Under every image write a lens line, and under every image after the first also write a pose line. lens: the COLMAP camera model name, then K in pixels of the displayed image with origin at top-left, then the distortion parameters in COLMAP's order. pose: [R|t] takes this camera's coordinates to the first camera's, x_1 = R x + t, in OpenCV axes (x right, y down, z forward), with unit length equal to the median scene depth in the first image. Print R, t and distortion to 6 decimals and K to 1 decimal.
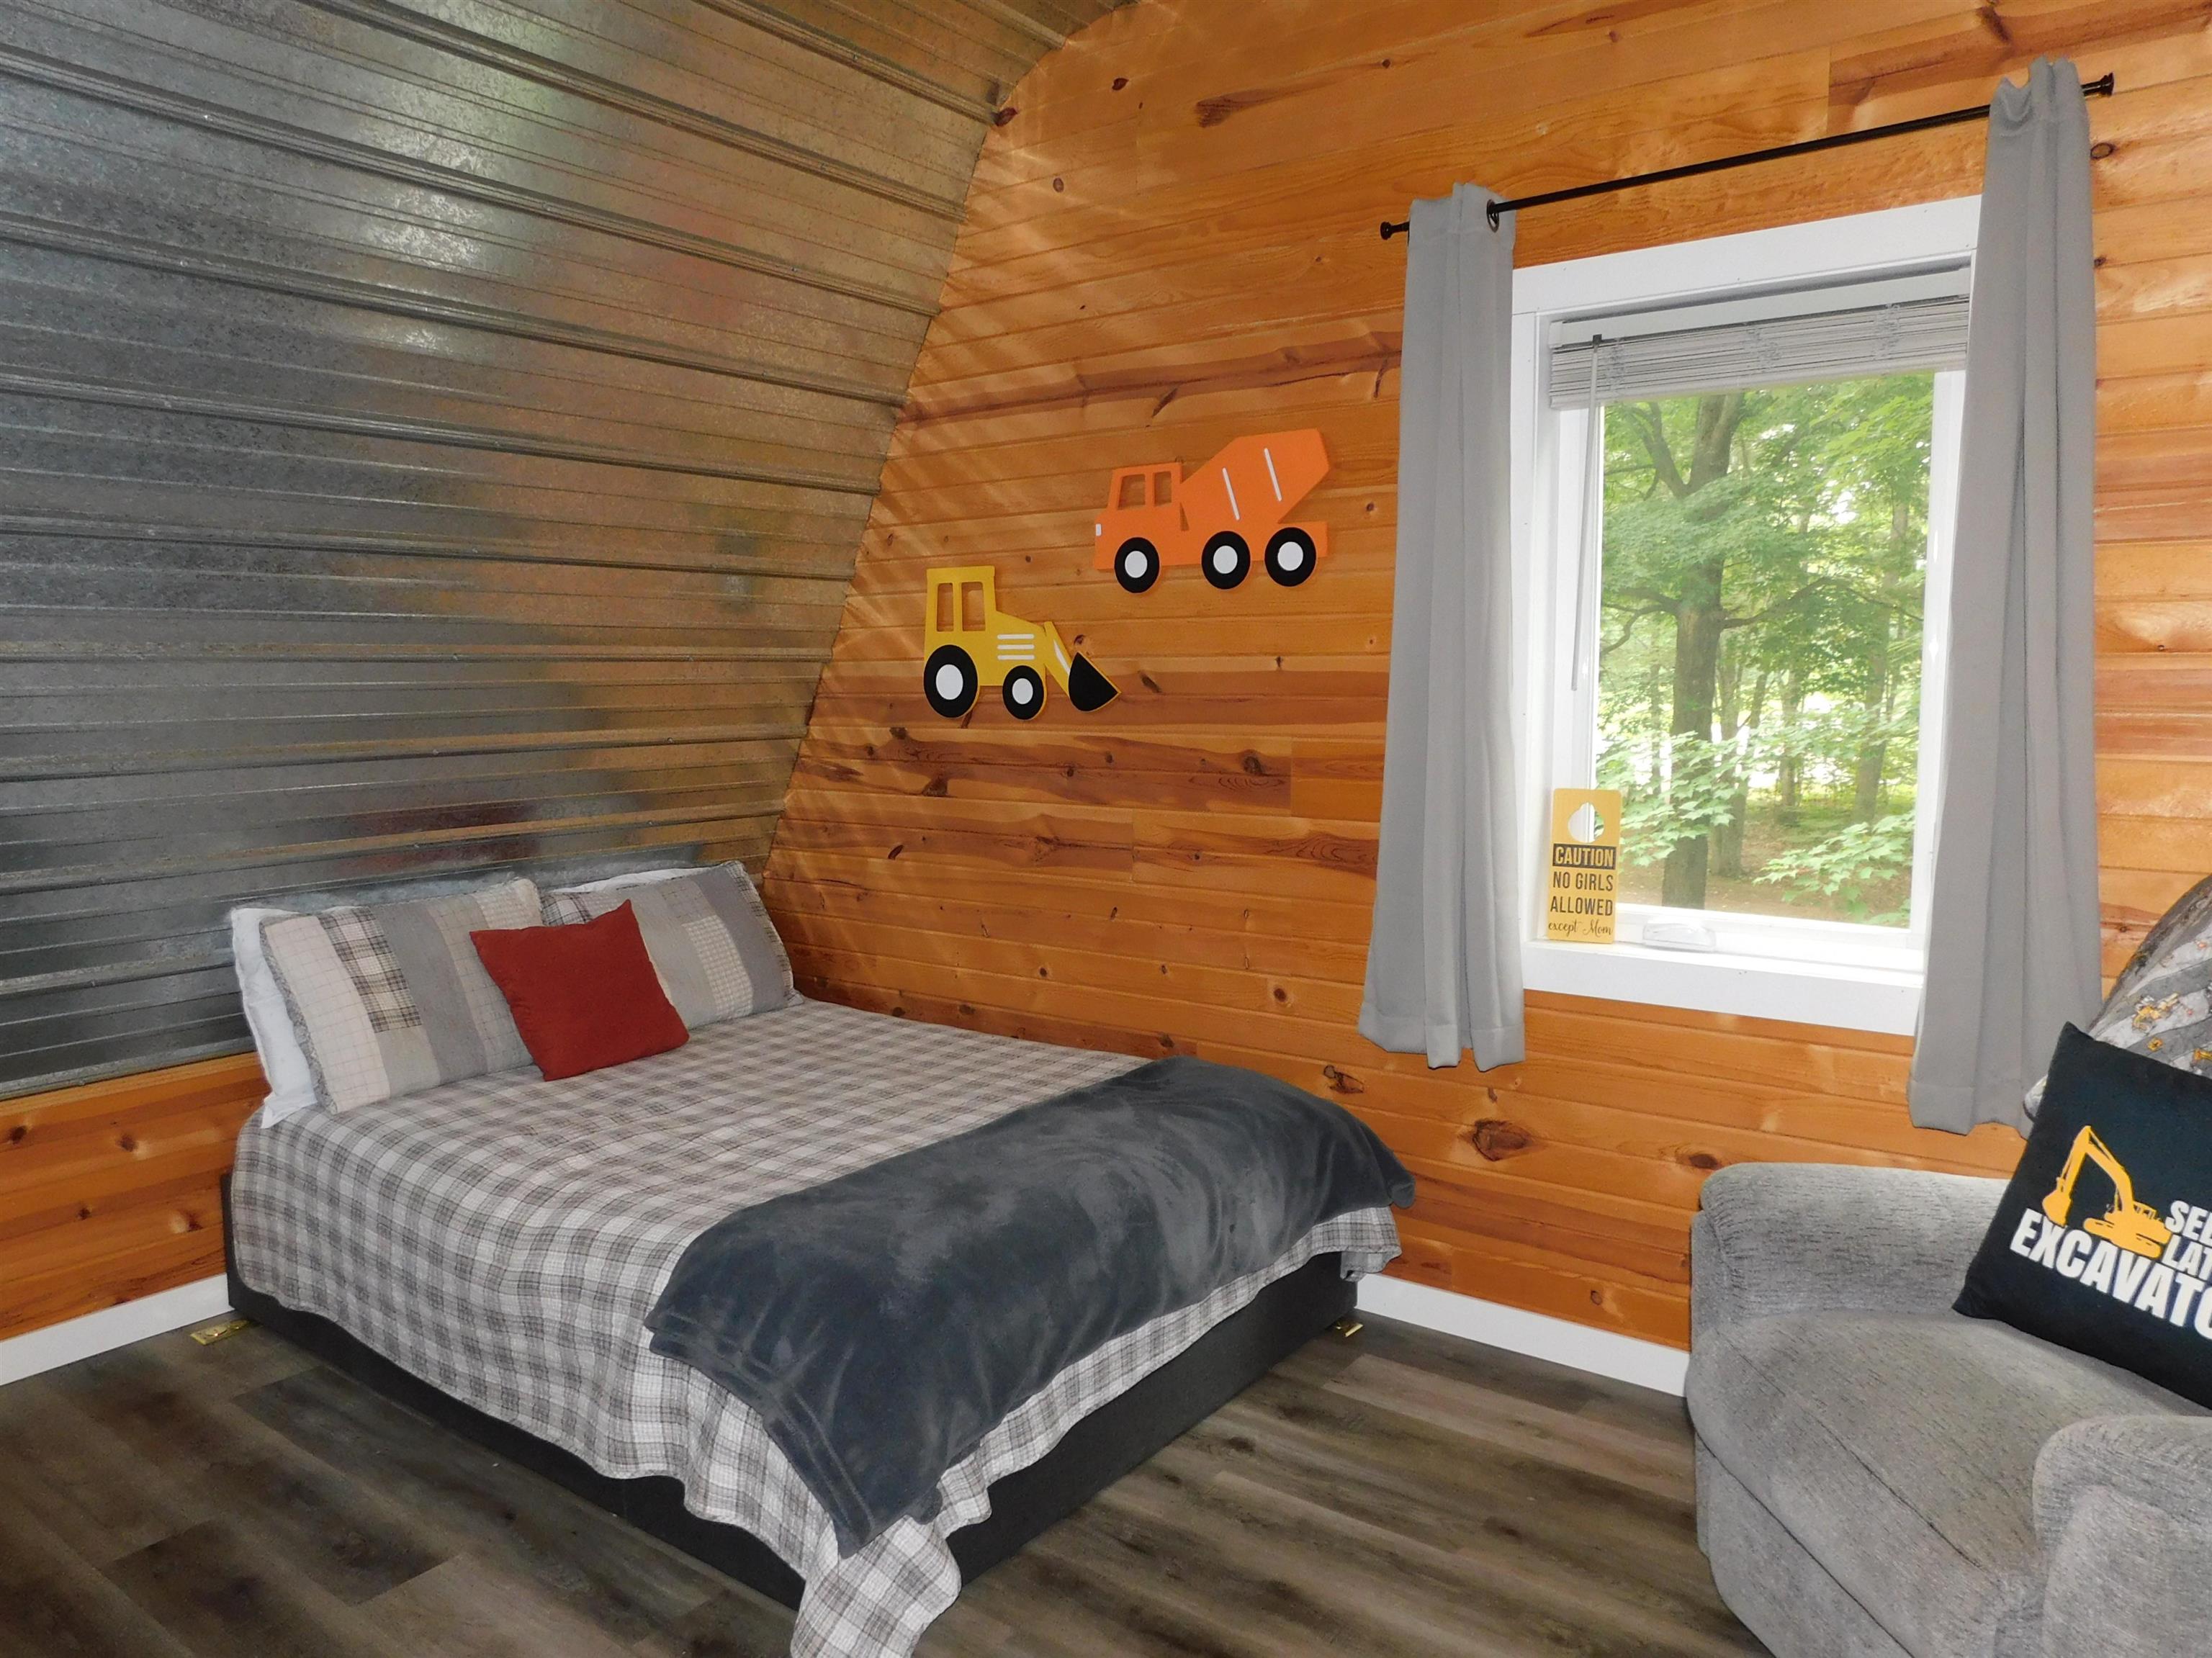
lens RADIAL K [[1469.0, 0, 1106.0], [0, 1469.0, 829.0], [0, 0, 1]] dist [-0.079365, 0.063531]
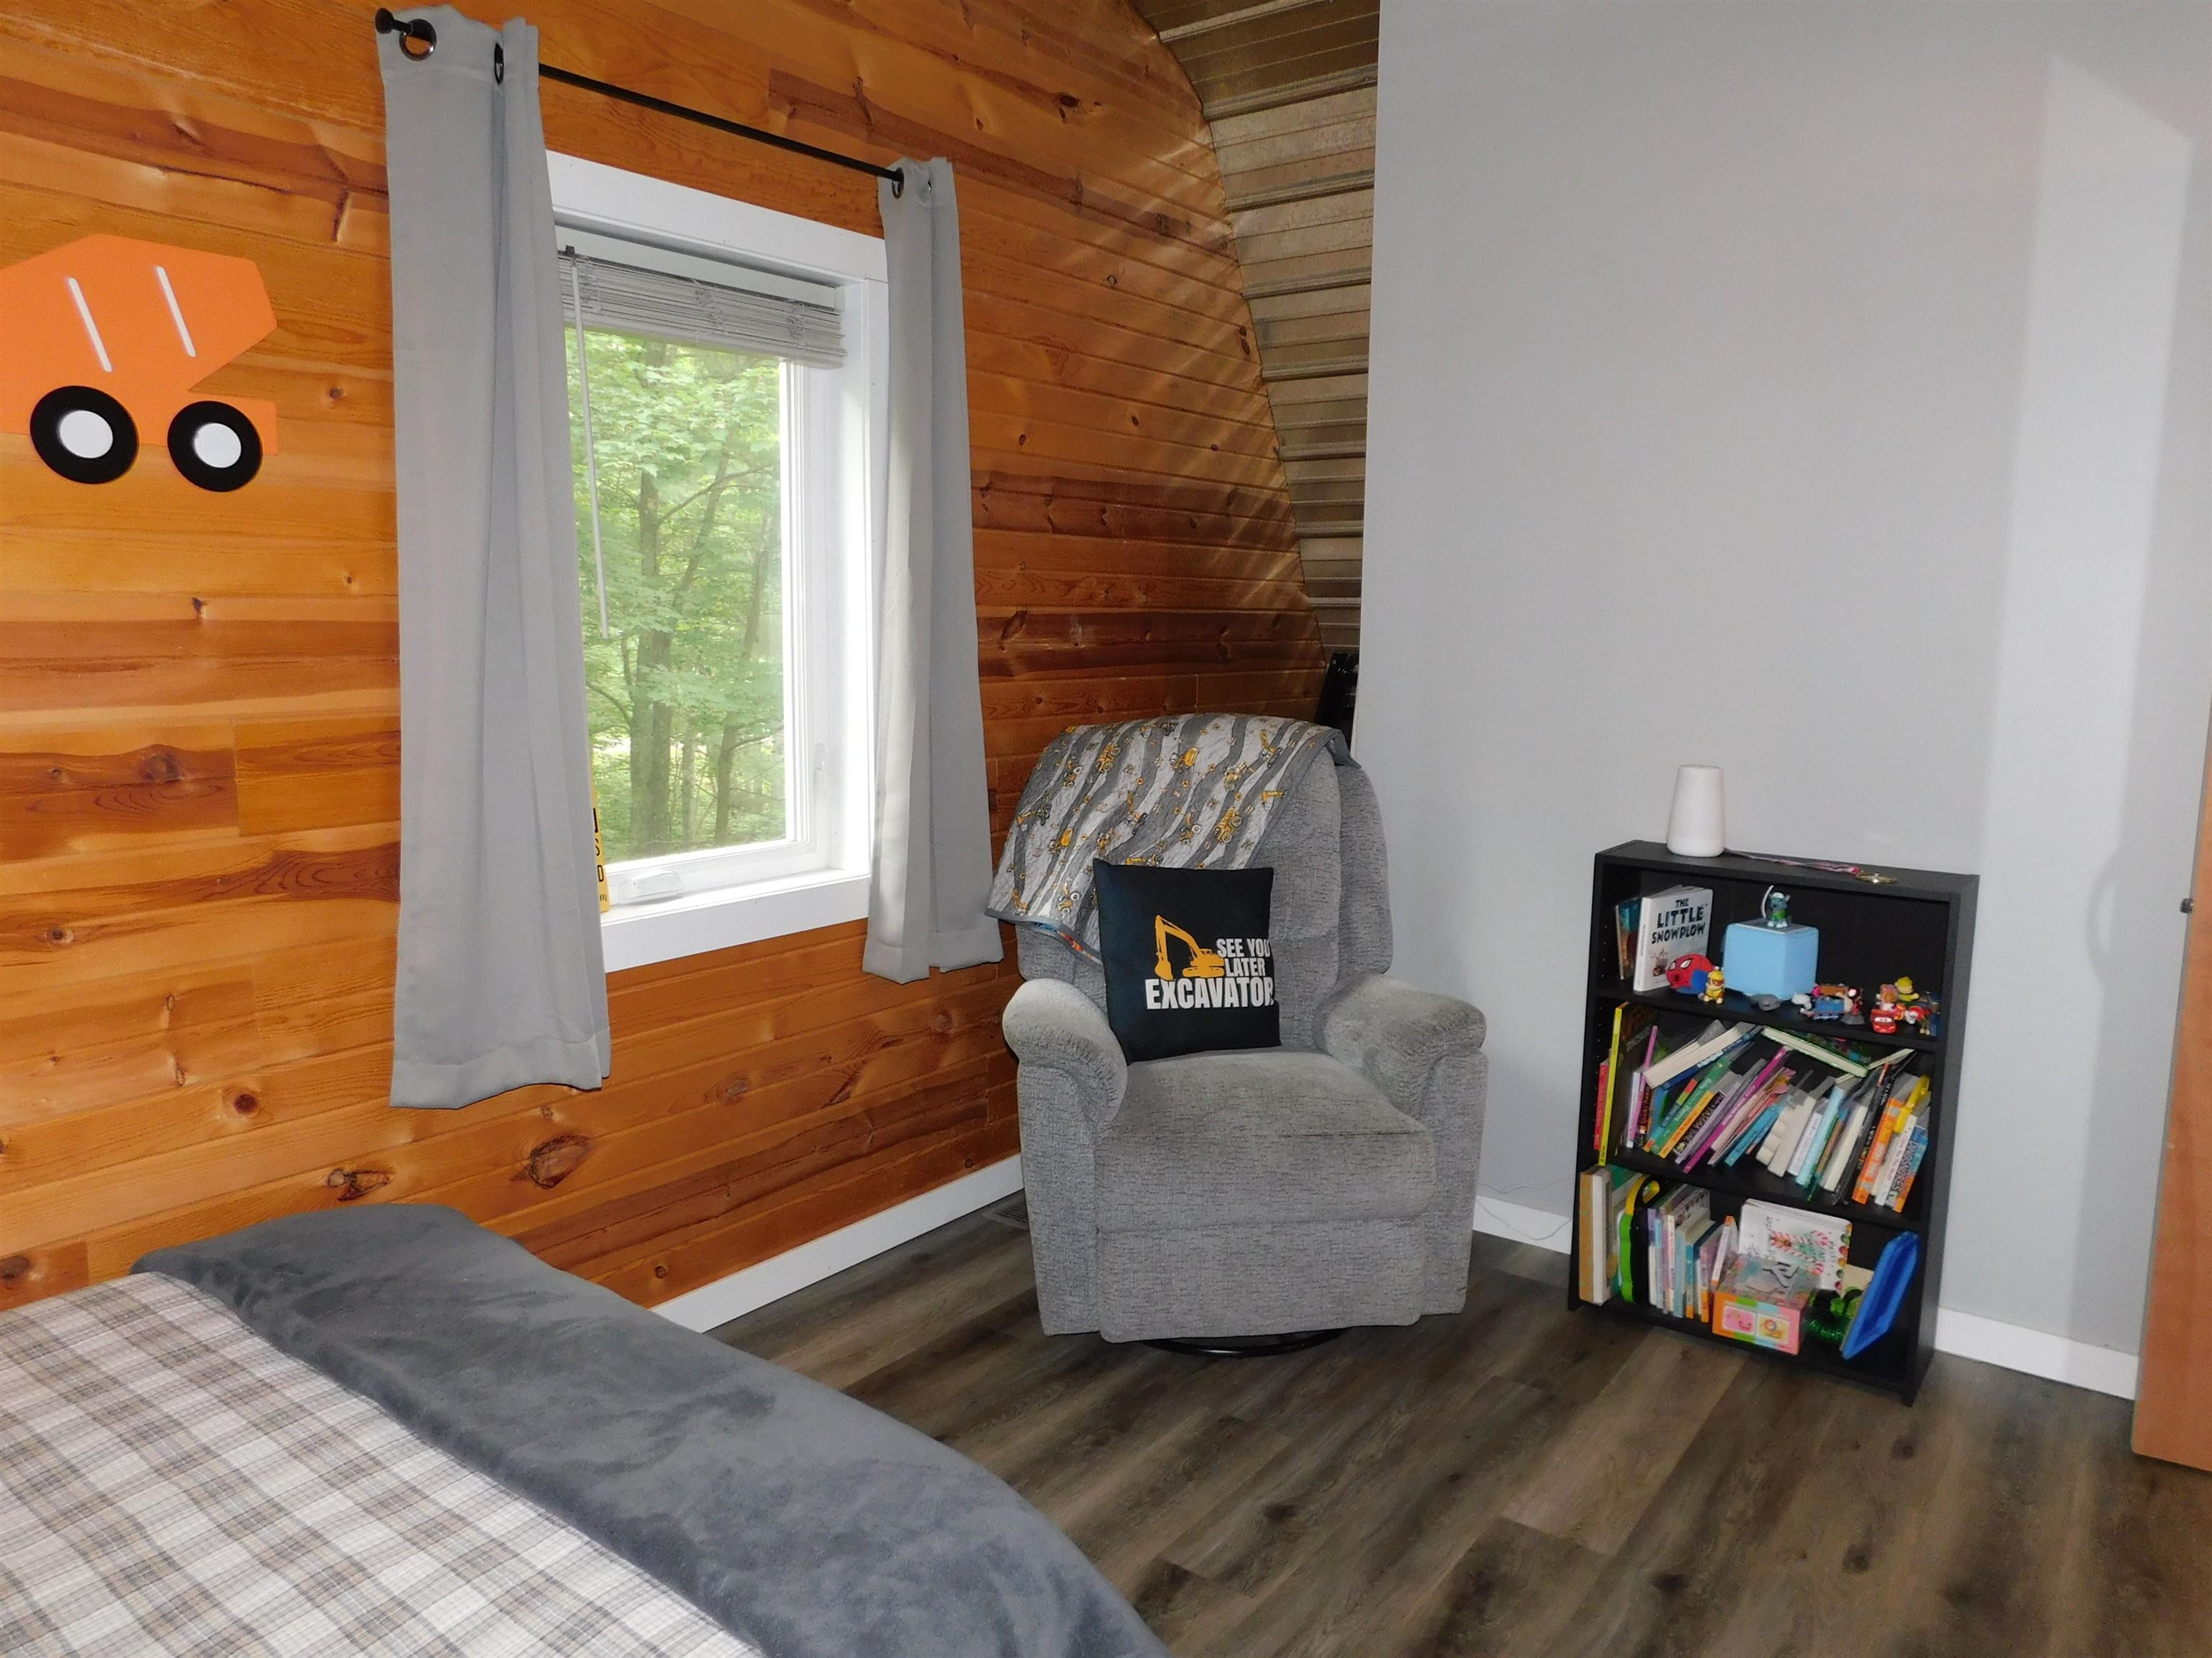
lens RADIAL K [[1469.0, 0, 1106.0], [0, 1469.0, 829.0], [0, 0, 1]] dist [-0.079365, 0.063531]
pose [[0.031898, -0.140398, 0.989581, -0.863946], [0.097750, 0.985777, 0.136708, -0.106327], [-0.994700, 0.092371, 0.045168, 0.960377]]
